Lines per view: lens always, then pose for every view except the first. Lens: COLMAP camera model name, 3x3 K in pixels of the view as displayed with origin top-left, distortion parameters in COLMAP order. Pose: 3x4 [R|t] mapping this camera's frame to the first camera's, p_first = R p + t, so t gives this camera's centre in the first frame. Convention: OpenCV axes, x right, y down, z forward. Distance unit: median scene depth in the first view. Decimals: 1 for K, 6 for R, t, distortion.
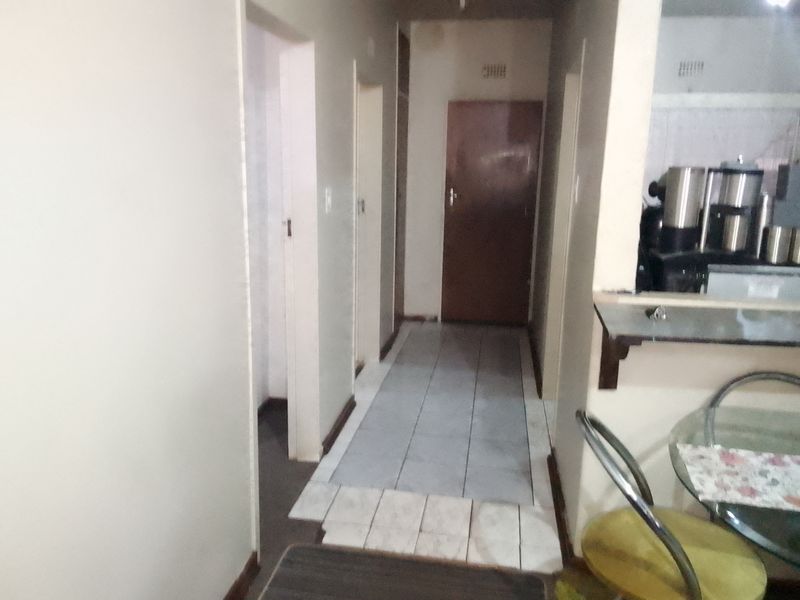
lens RADIAL K [[630.3, 0, 400.0], [0, 630.3, 300.0], [0, 0, 1]] dist [0.098530, -0.114484]
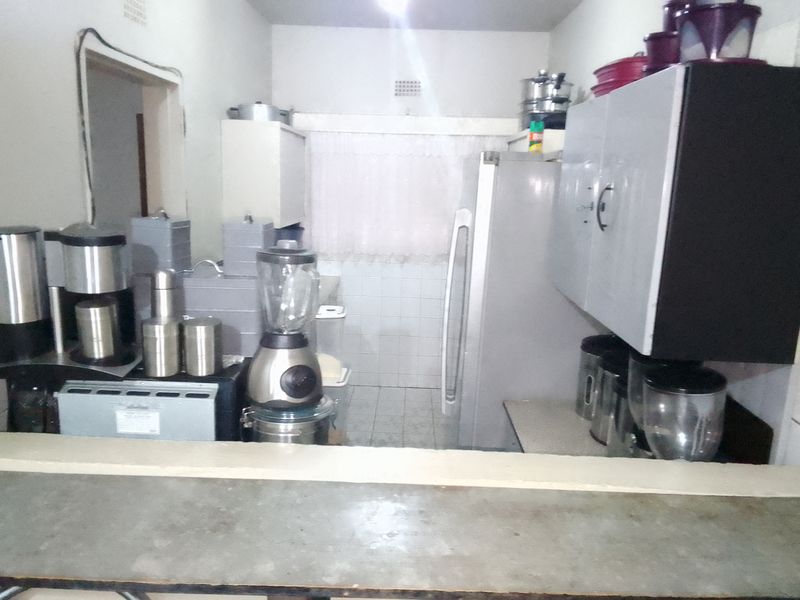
lens RADIAL K [[630.3, 0, 400.0], [0, 630.3, 300.0], [0, 0, 1]] dist [0.098530, -0.114484]
pose [[0.989280, -0.017284, 0.145005, 0.732508], [0.020477, 0.999579, -0.020553, -0.117579], [-0.144588, 0.023302, 0.989217, 0.313780]]
